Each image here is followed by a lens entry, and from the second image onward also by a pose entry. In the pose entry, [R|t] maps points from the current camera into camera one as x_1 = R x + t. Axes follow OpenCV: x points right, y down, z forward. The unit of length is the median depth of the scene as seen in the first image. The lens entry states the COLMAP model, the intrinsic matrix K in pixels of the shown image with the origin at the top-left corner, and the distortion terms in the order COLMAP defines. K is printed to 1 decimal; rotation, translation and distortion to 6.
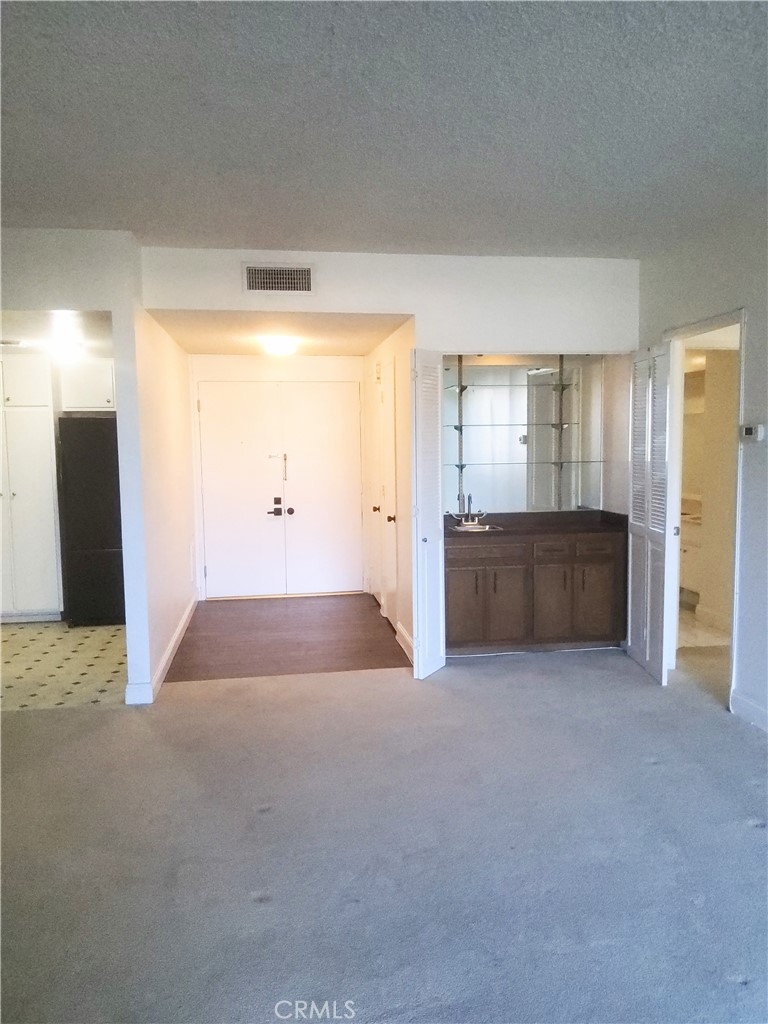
lens RADIAL K [[774.2, 0, 389.5], [0, 774.2, 512.8], [0, 0, 1]] dist [0.114480, -0.184712]
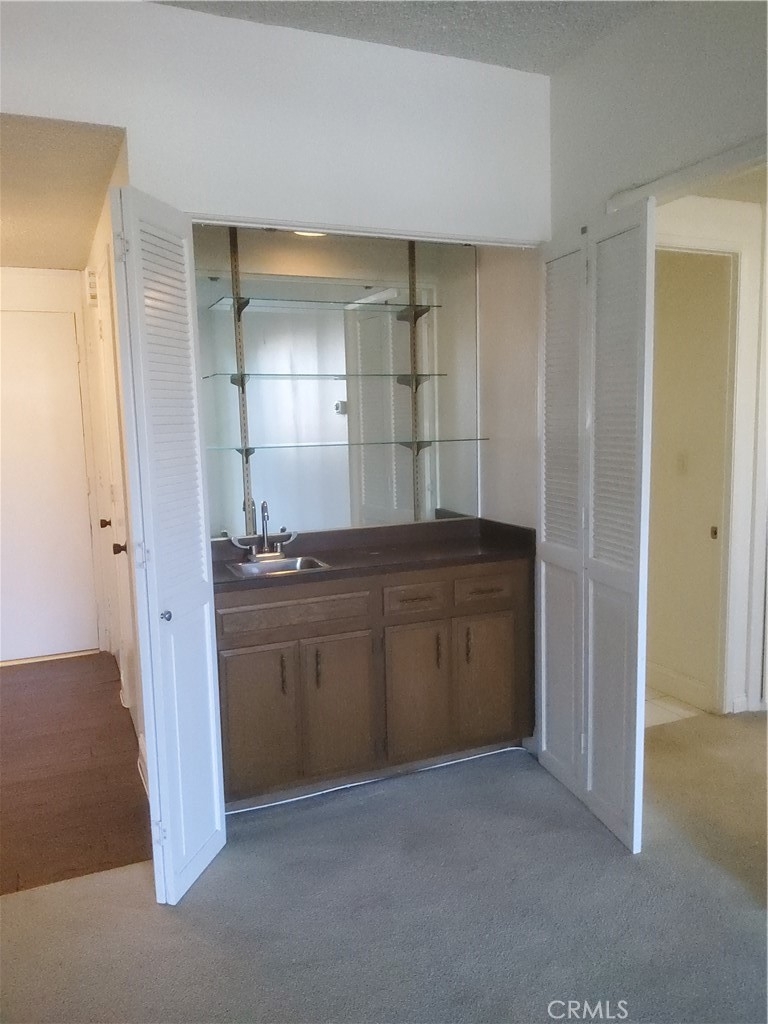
lens RADIAL K [[774.2, 0, 389.5], [0, 774.2, 512.8], [0, 0, 1]] dist [0.114480, -0.184712]
pose [[0.966826, -0.040629, 0.252183, 0.051581], [0.033235, 0.998886, 0.033514, -0.032453], [-0.253264, -0.024020, 0.967099, 0.456286]]
